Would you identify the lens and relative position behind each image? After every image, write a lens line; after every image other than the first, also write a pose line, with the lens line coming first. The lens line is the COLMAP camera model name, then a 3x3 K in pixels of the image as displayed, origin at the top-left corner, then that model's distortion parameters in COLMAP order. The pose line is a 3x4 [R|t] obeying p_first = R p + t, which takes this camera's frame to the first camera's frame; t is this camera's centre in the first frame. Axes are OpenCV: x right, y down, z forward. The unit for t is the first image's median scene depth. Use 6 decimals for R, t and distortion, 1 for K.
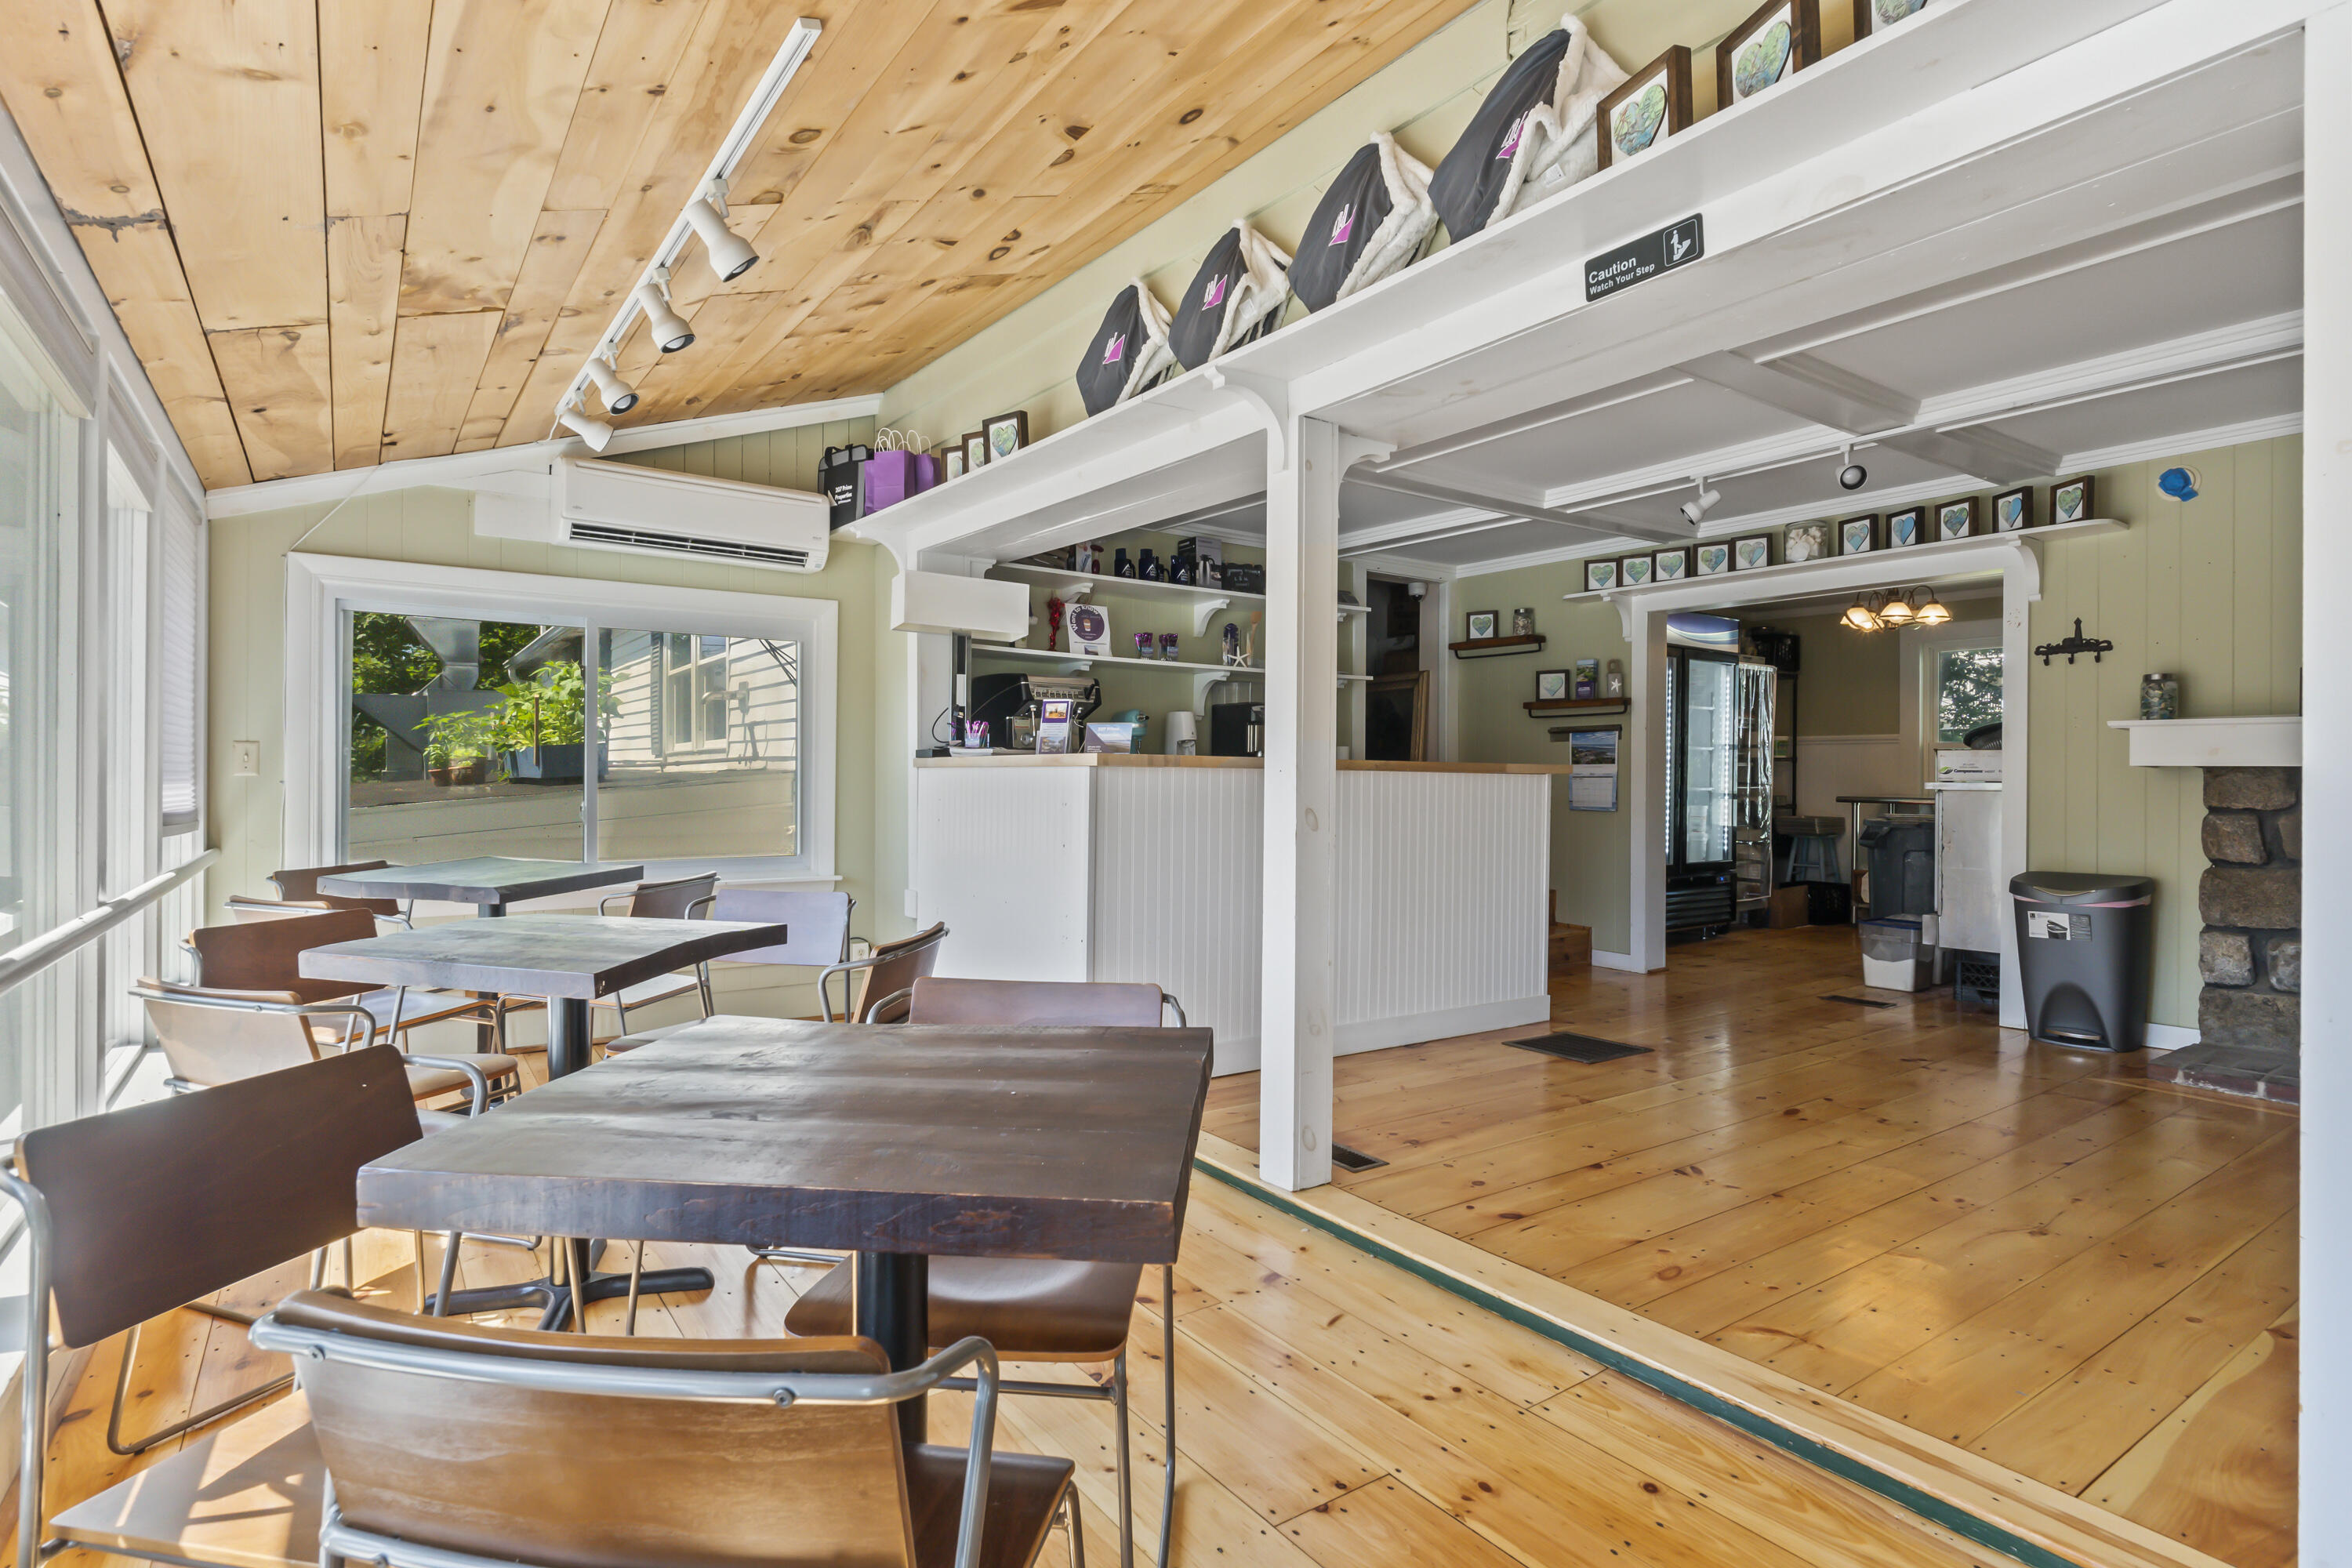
lens RADIAL K [[1158.6, 0, 1183.4], [0, 1158.6, 777.8], [0, 0, 1]] dist [-0.000144, 0.000410]
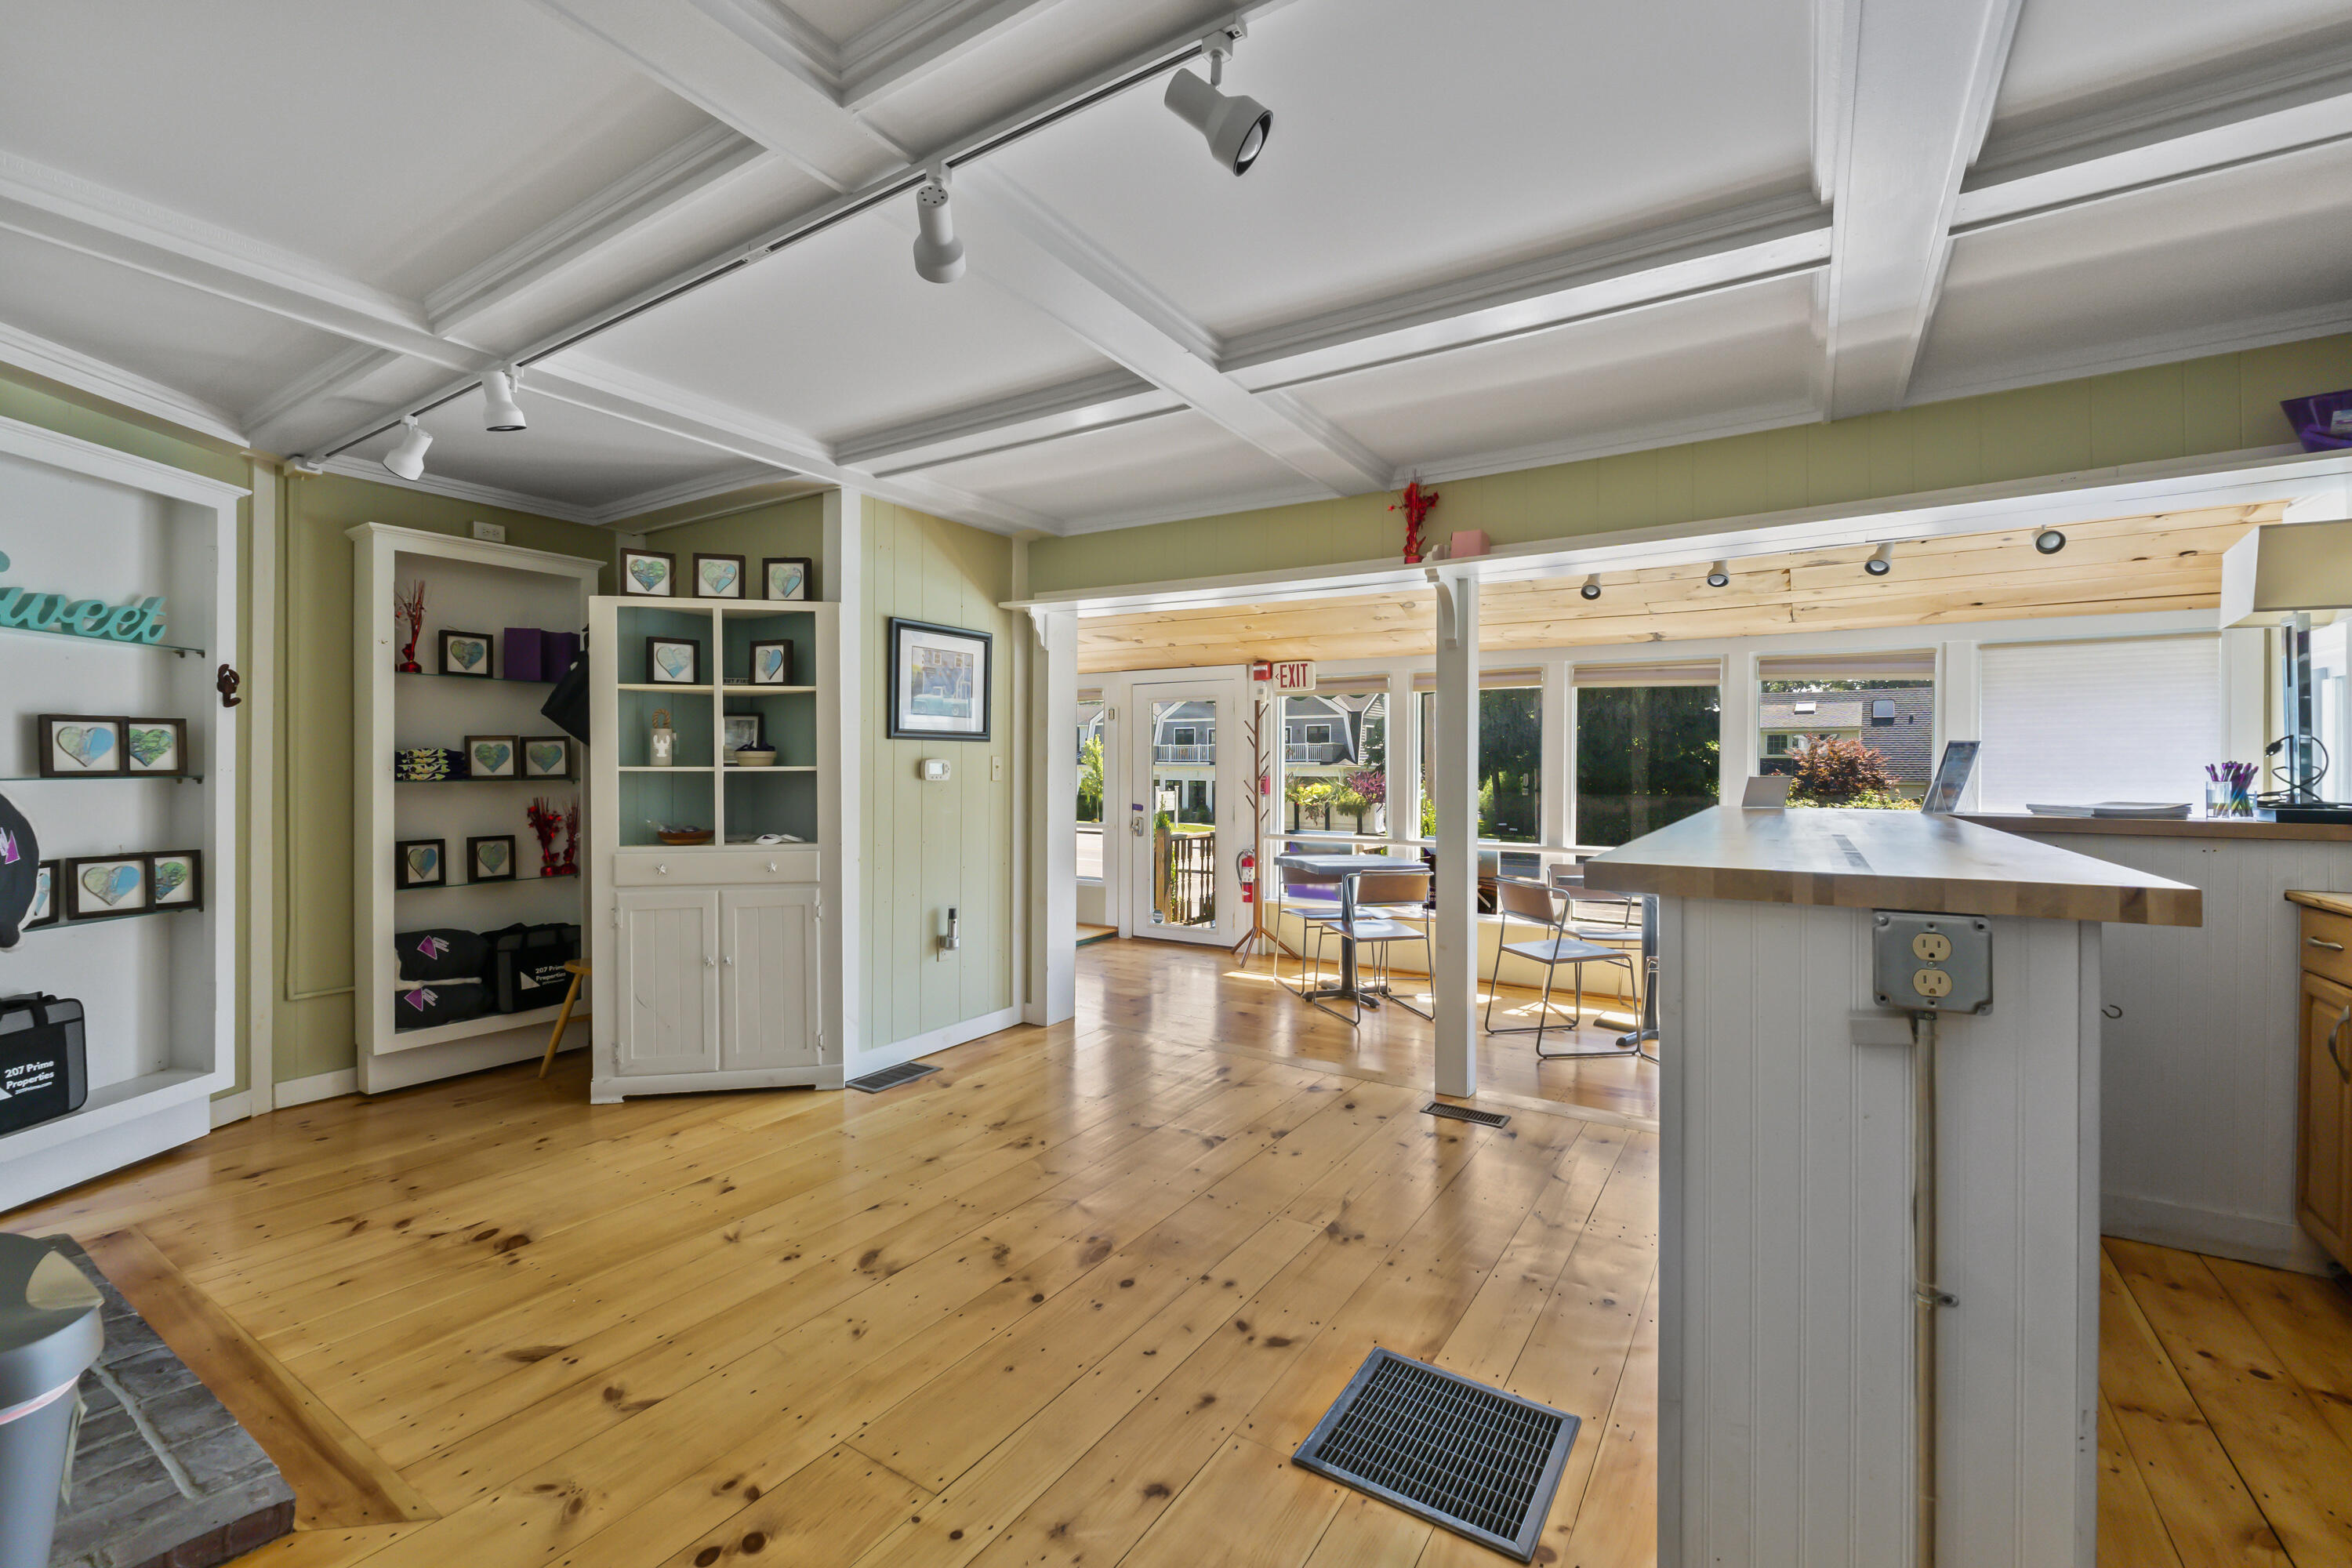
lens RADIAL K [[989.3, 0, 1176.5], [0, 989.3, 778.9], [0, 0, 1]] dist [-0.012727, -0.000078]
pose [[-0.925867, -0.012203, -0.377651, 0.558662], [-0.014633, 0.999887, 0.003565, -0.032021], [0.377565, 0.008827, -0.925941, 1.245945]]
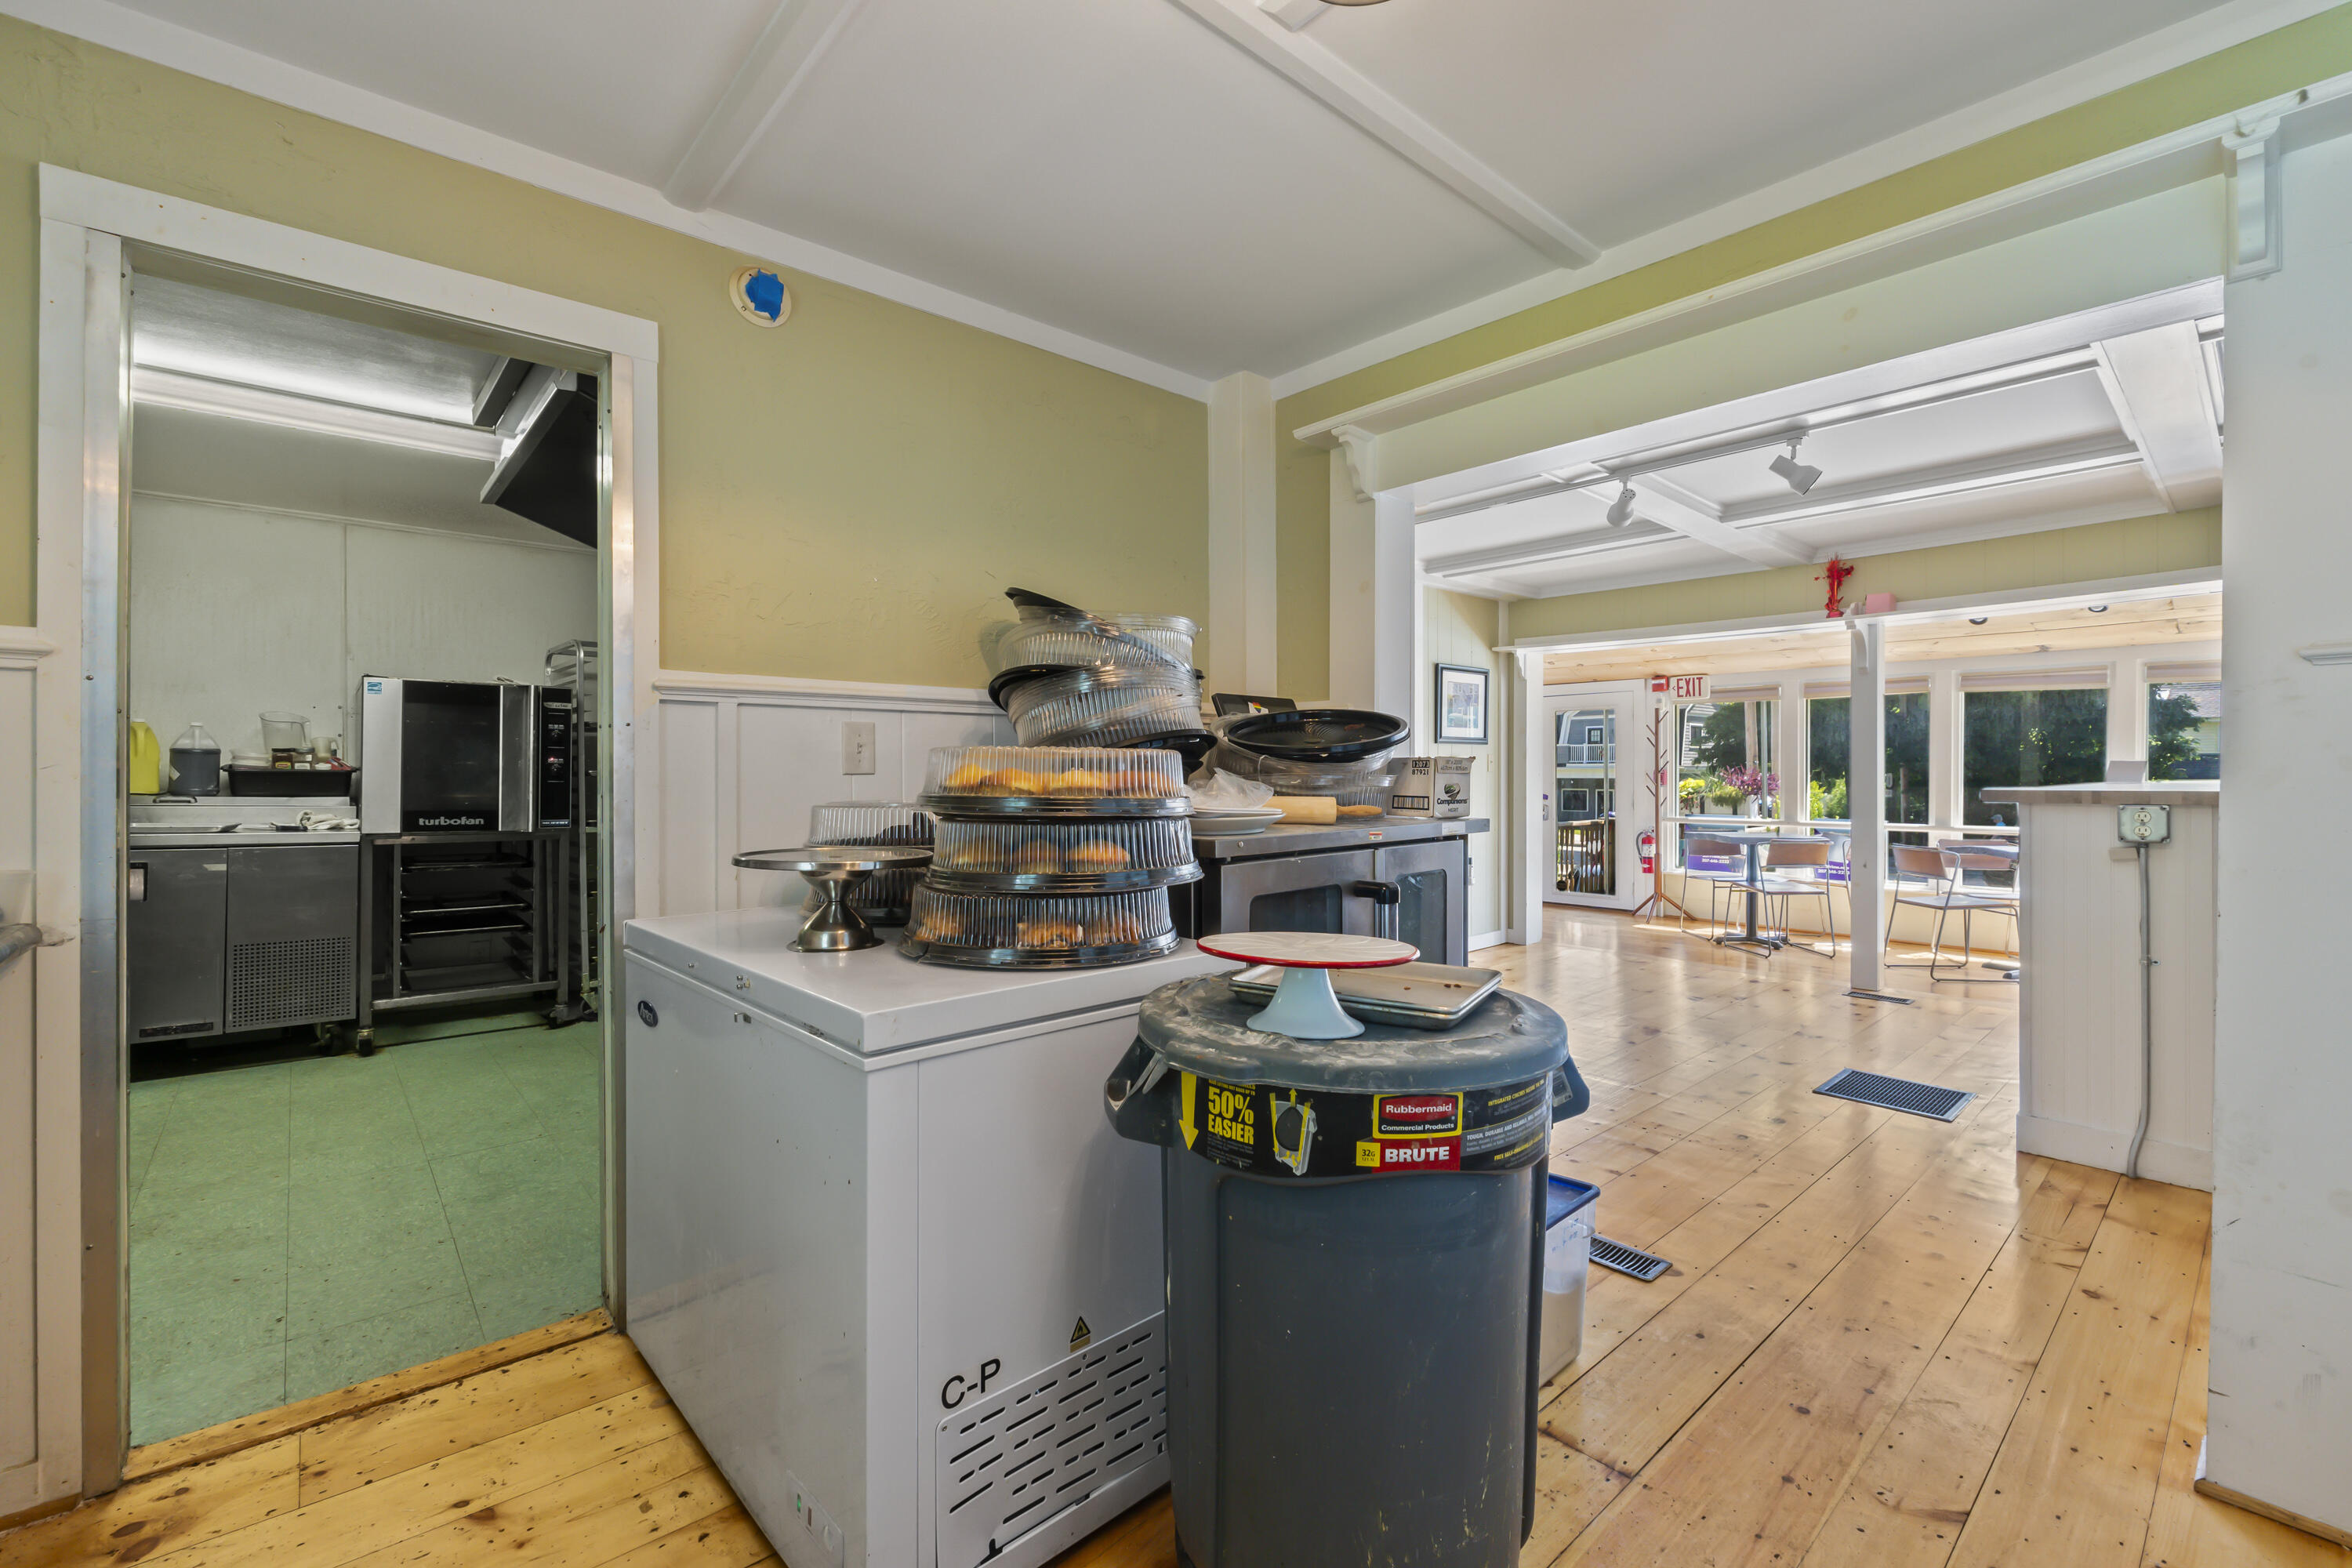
lens RADIAL K [[989.3, 0, 1173.1], [0, 989.3, 783.0], [0, 0, 1]] dist [-0.012727, -0.000078]
pose [[-0.994886, -0.009654, -0.100541, 0.930158], [-0.010430, 0.999920, 0.007195, -0.013813], [0.100464, 0.008207, -0.994907, 1.610335]]
